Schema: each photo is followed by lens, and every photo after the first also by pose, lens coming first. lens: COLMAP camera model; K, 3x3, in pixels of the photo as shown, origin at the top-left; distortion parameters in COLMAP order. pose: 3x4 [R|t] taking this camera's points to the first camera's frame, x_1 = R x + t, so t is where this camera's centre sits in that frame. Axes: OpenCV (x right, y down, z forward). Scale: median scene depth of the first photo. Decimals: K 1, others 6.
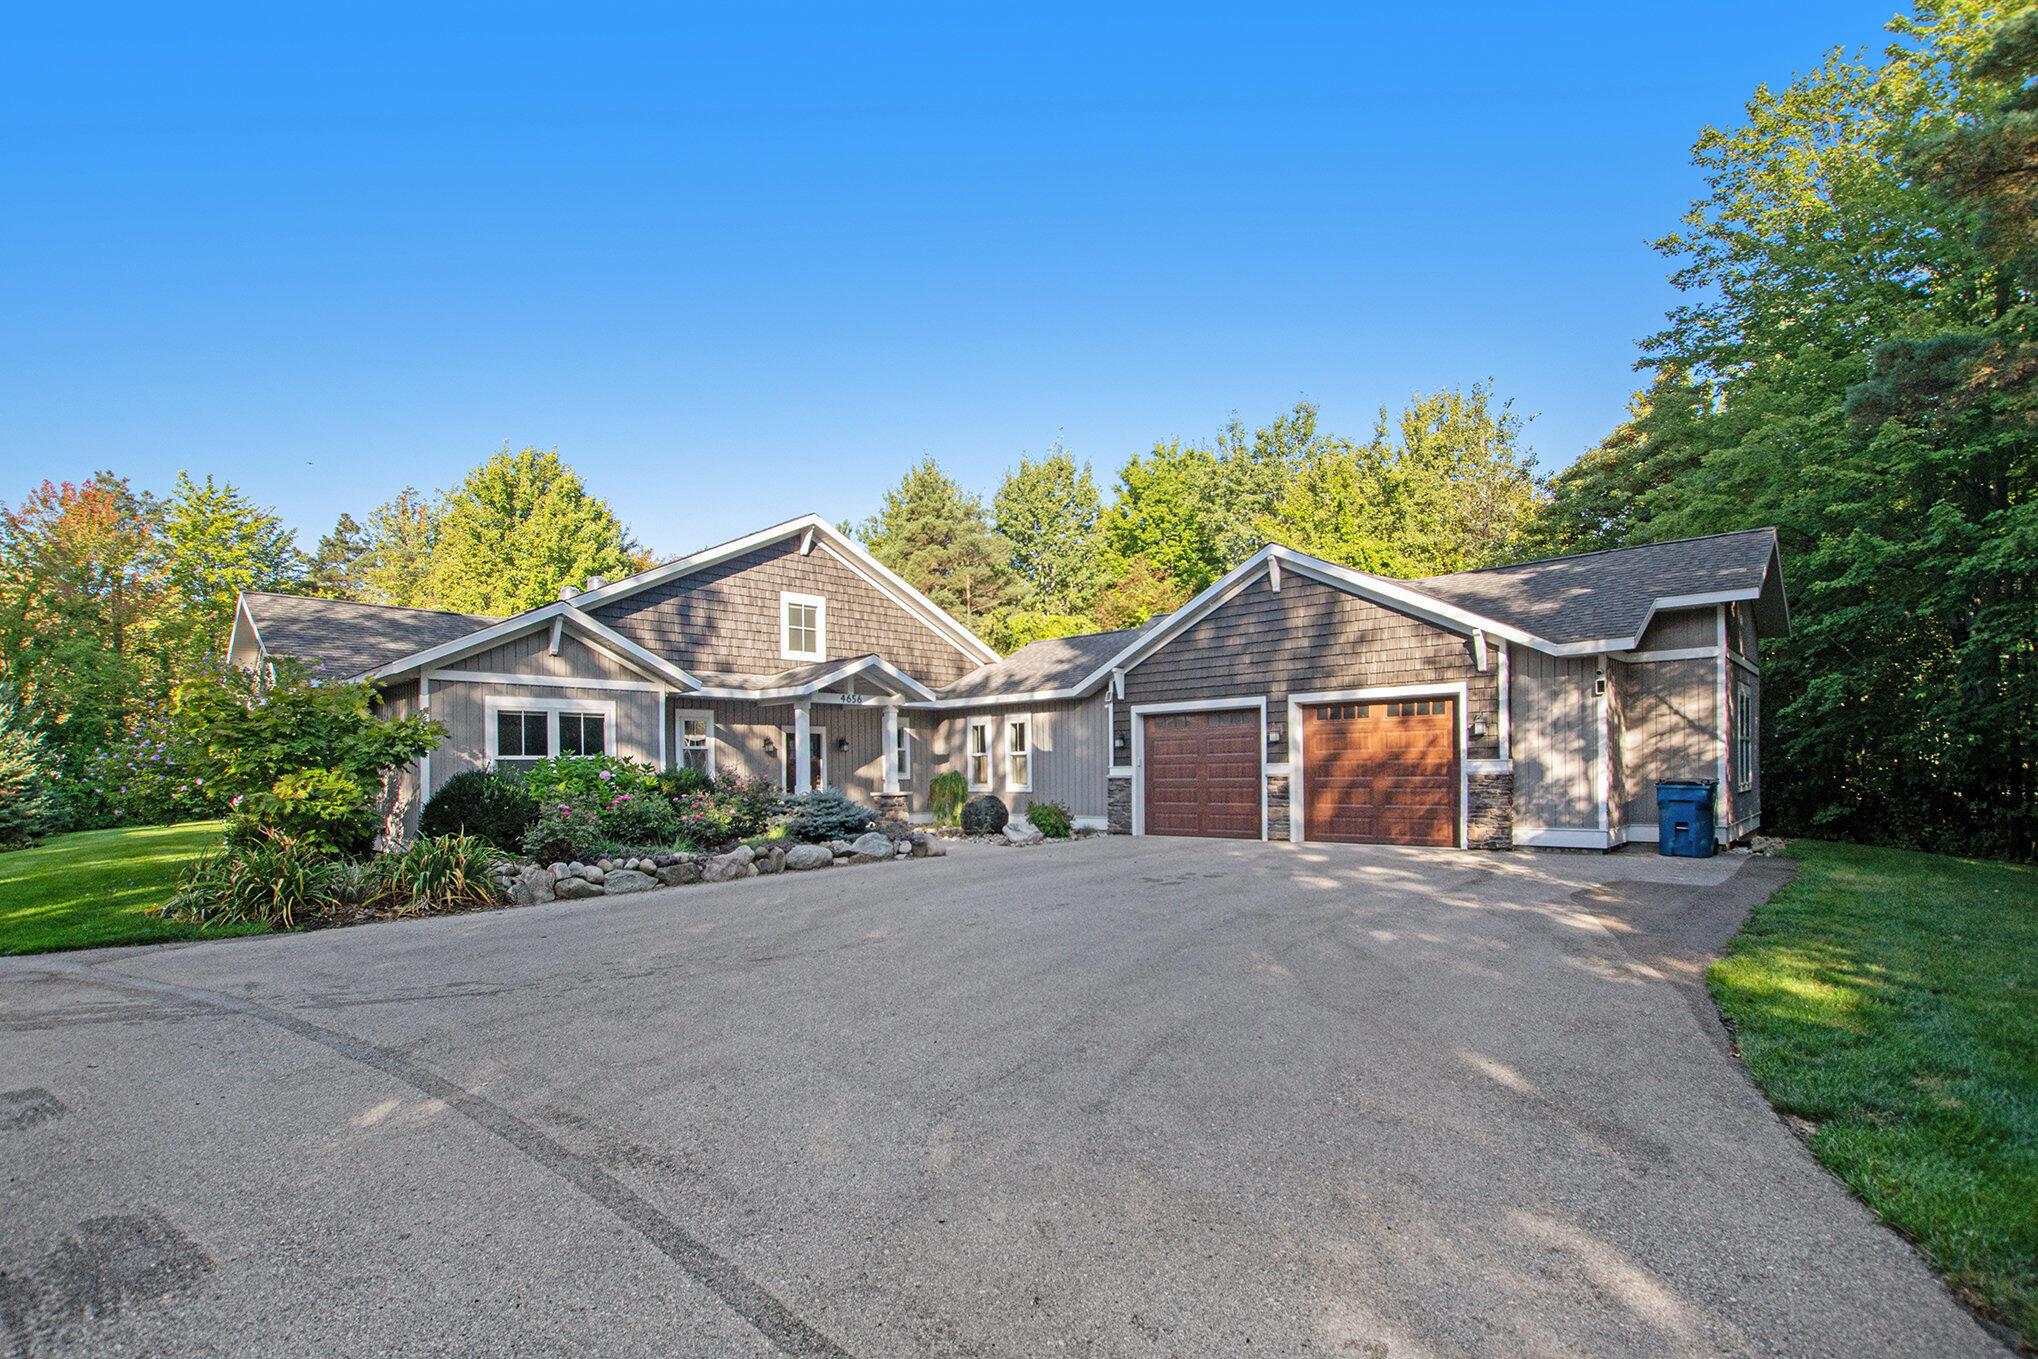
lens RADIAL K [[900.9, 0, 1070.2], [0, 900.9, 728.3], [0, 0, 1]] dist [-0.013995, -0.000562]
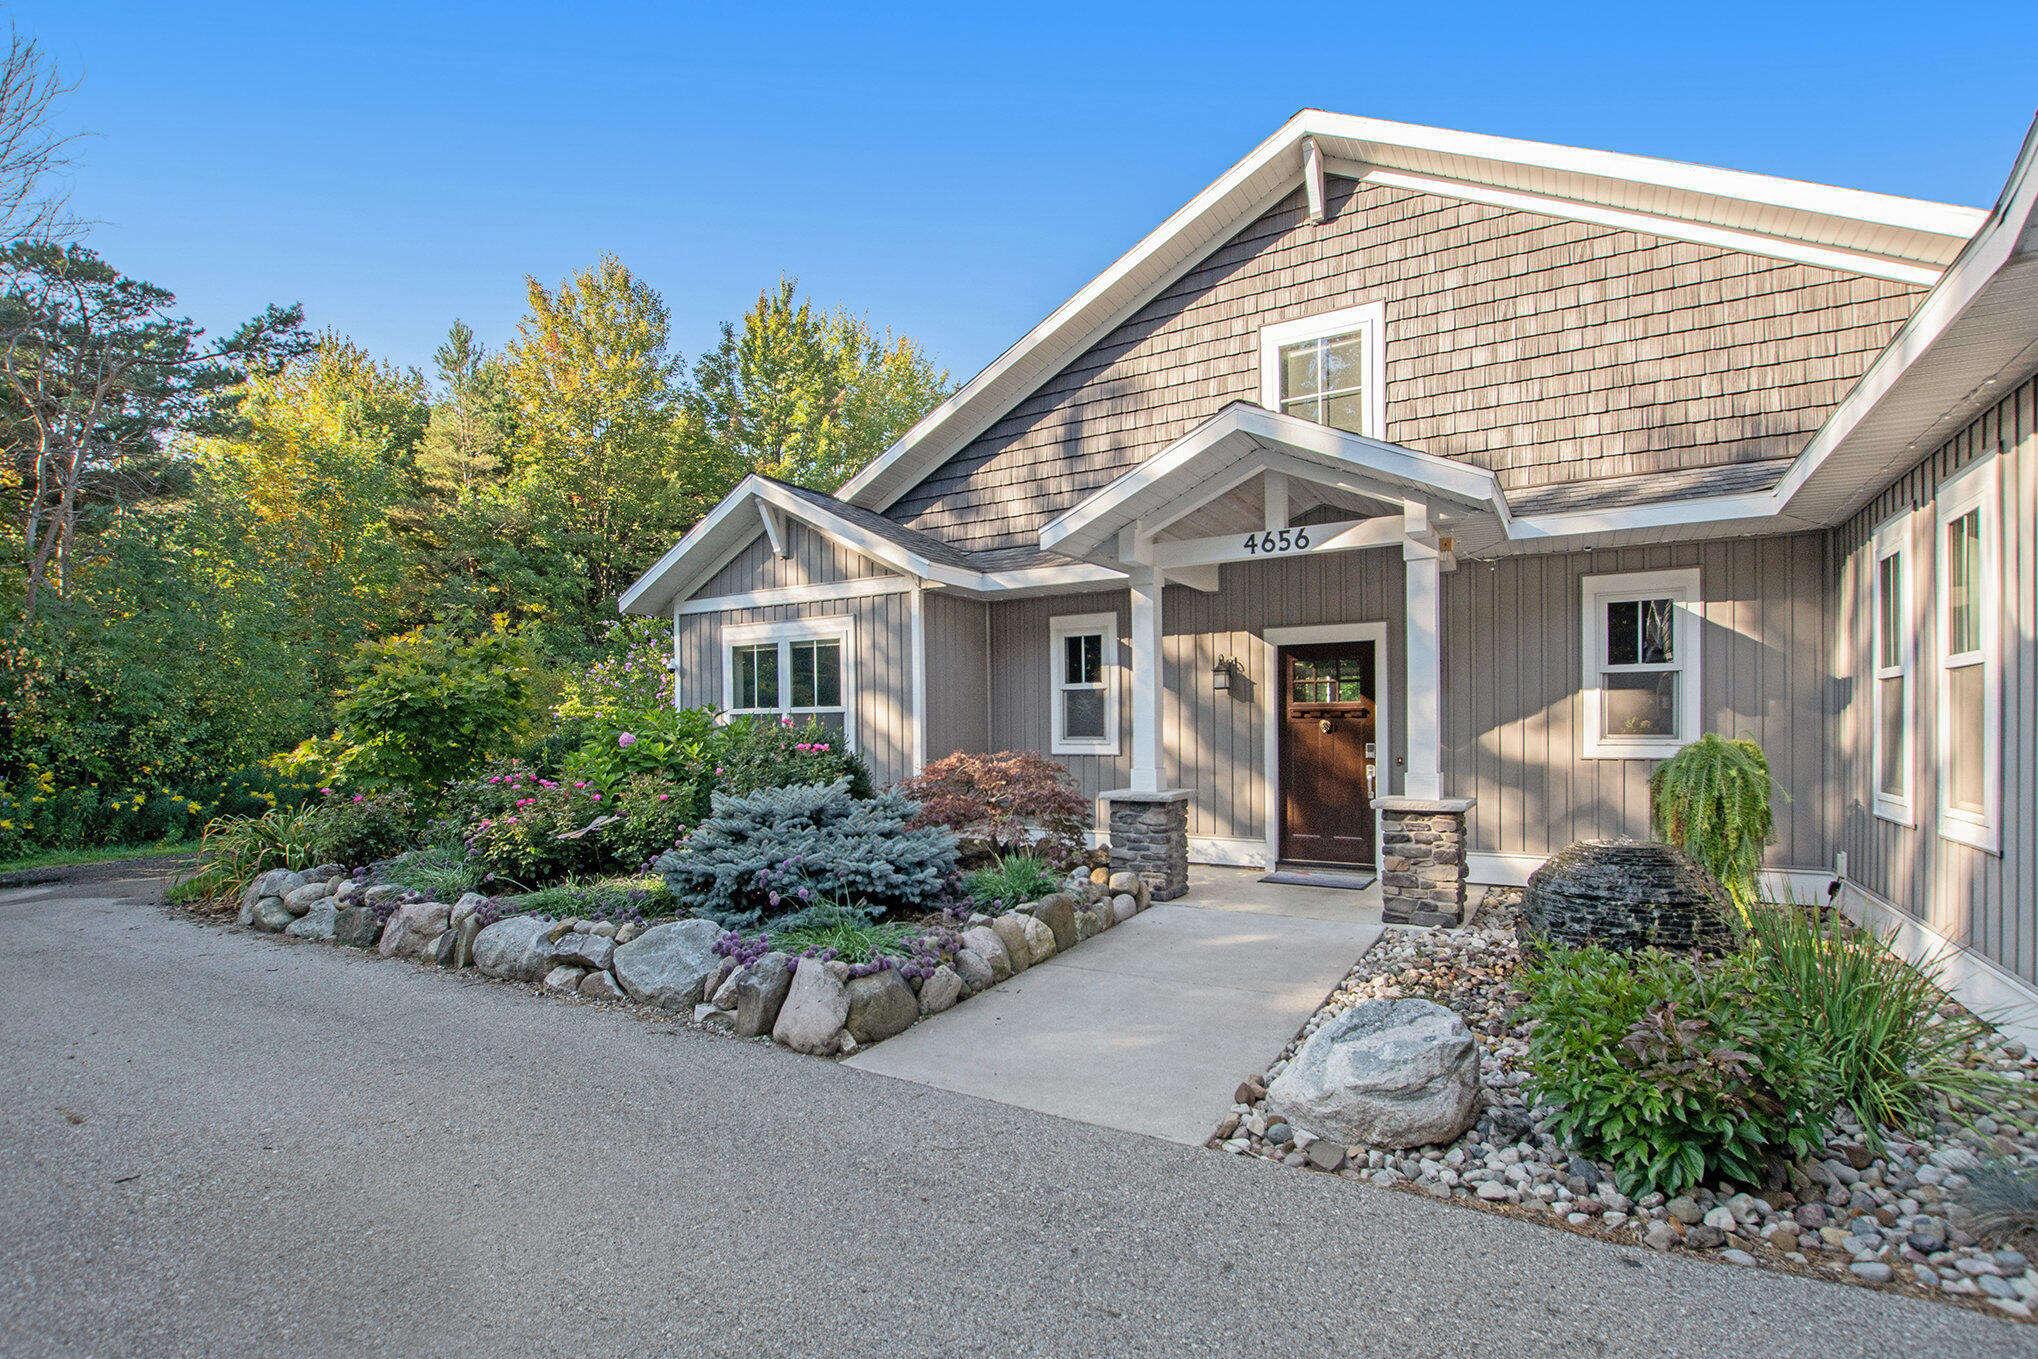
lens RADIAL K [[975.1, 0, 954.3], [0, 975.1, 709.6], [0, 0, 1]] dist [-0.022782, -0.000012]
pose [[0.155709, -0.005042, -0.987790, 0.135408], [0.048025, 0.998843, 0.002472, 0.029455], [0.986635, -0.047823, 0.155771, 0.820207]]
